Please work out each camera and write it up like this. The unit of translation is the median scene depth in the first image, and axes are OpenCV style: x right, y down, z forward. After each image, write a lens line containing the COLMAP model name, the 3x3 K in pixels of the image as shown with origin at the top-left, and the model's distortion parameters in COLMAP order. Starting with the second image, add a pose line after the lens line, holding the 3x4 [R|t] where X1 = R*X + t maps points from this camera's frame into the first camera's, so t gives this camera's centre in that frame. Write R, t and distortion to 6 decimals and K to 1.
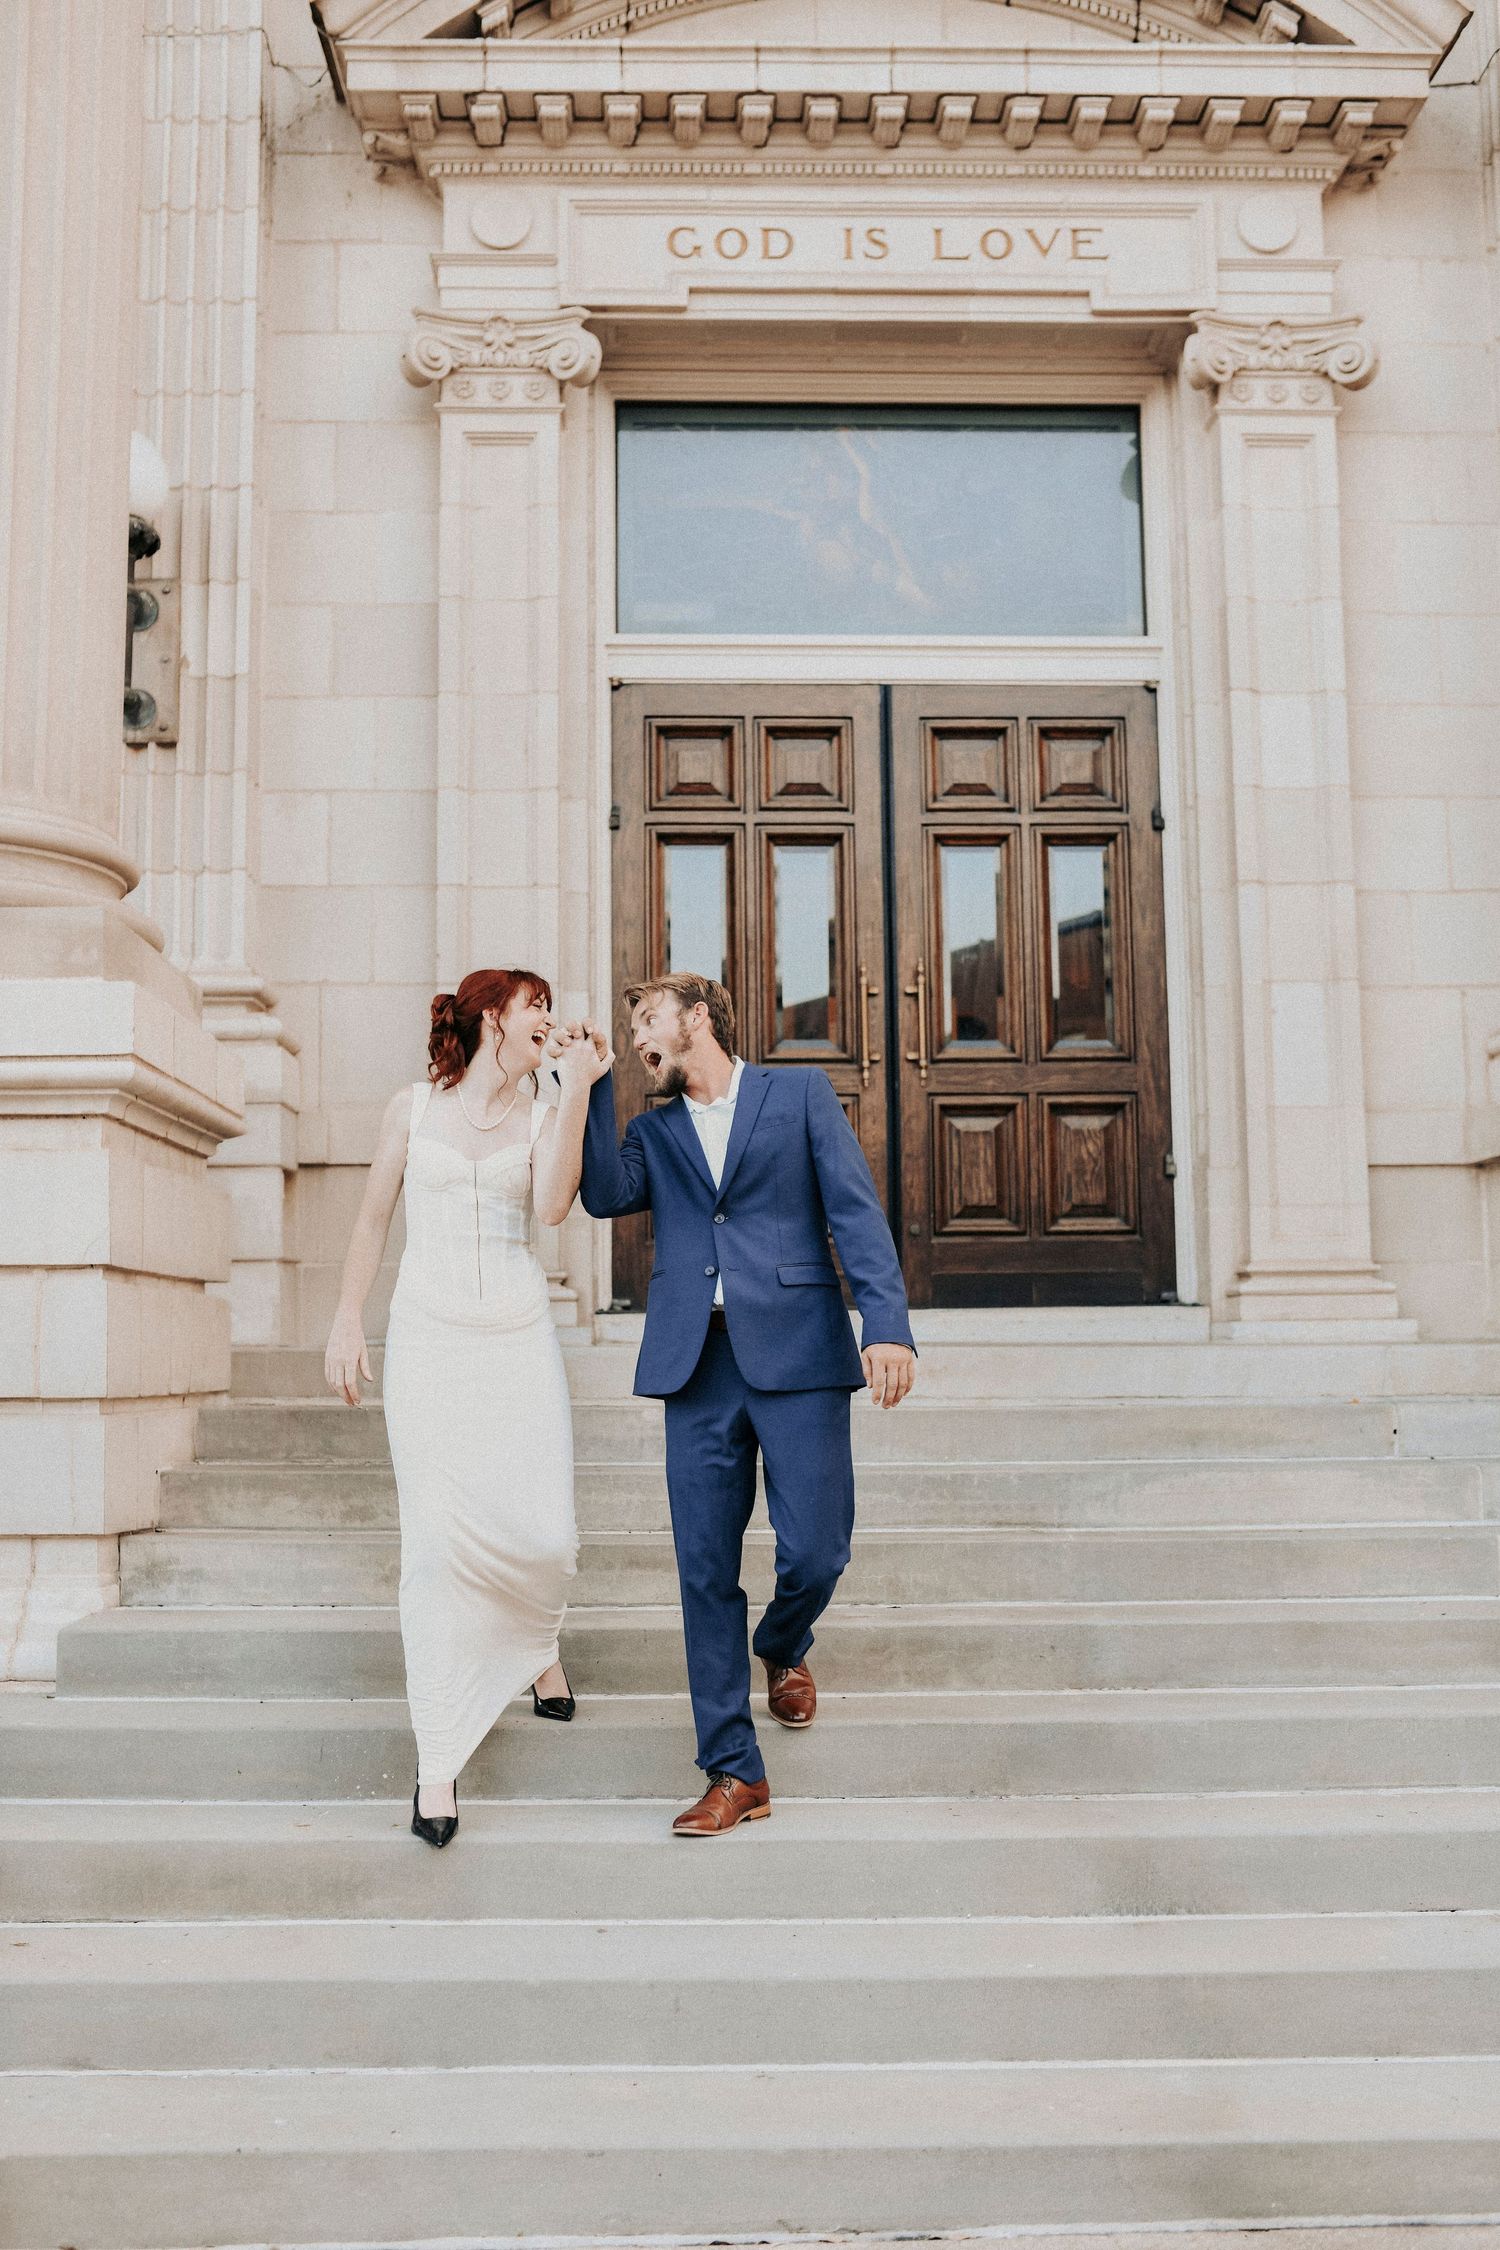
lens RADIAL K [[2130.3, 0, 733.7], [0, 2130.3, 1123.2], [0, 0, 1]] dist [-0.059684, 0.094761]
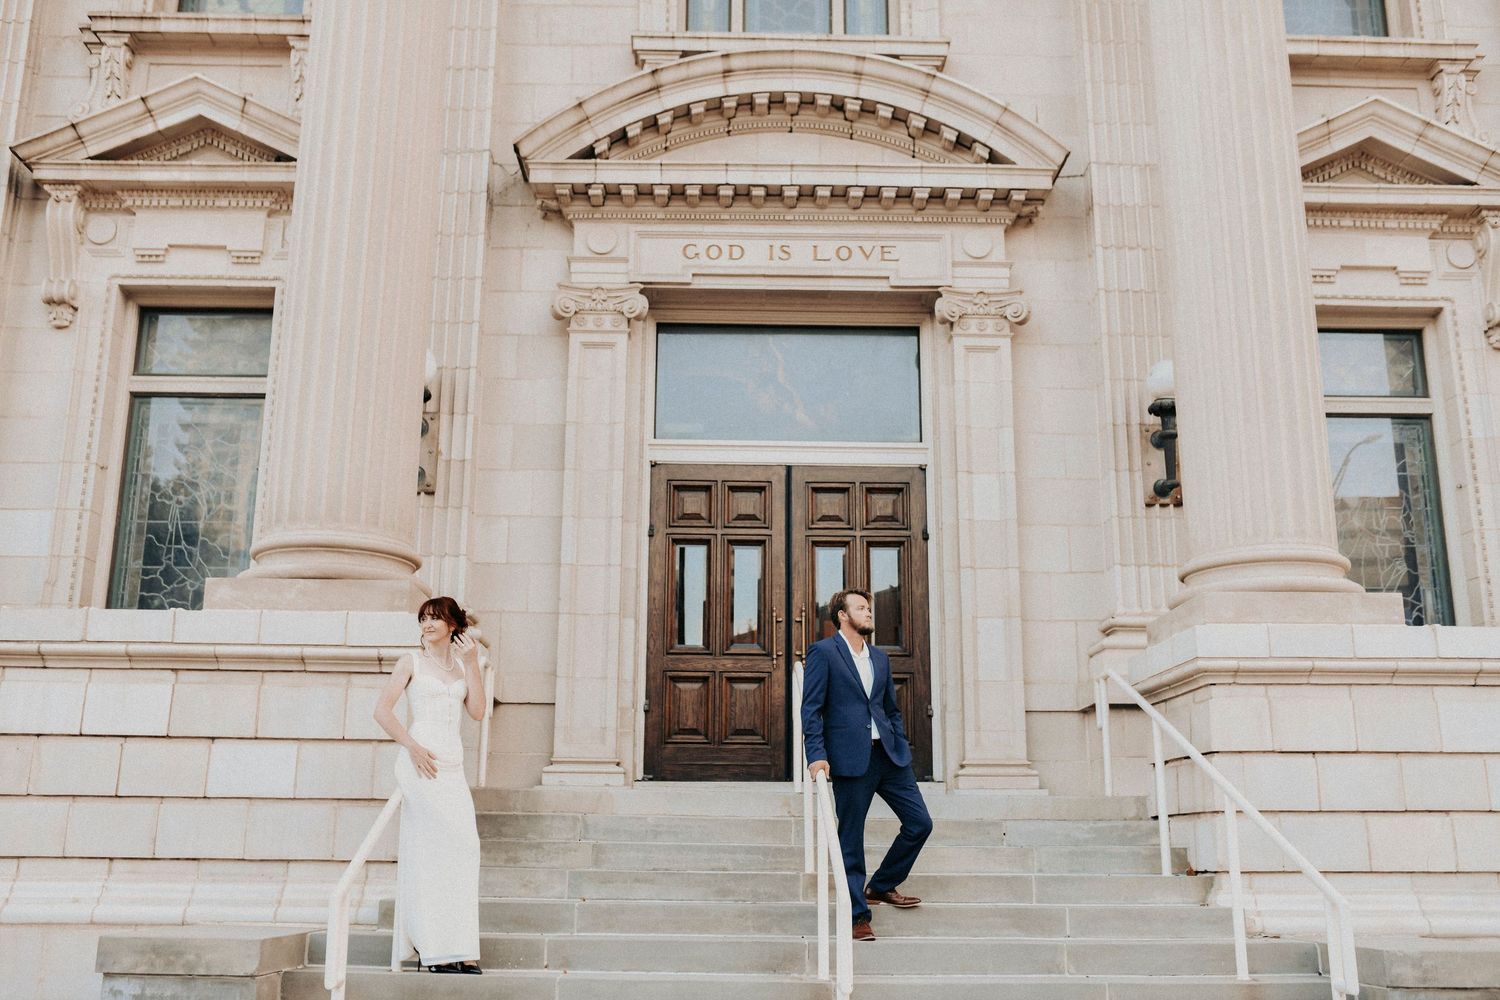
lens RADIAL K [[1420.2, 0, 750.0], [0, 1420.2, 500.0], [0, 0, 1]] dist [-0.059684, 0.094761]
pose [[0.999852, 0.012336, -0.012016, 0.053244], [-0.013881, 0.990286, -0.138349, 0.010829], [0.010193, 0.138496, 0.990311, -0.324924]]
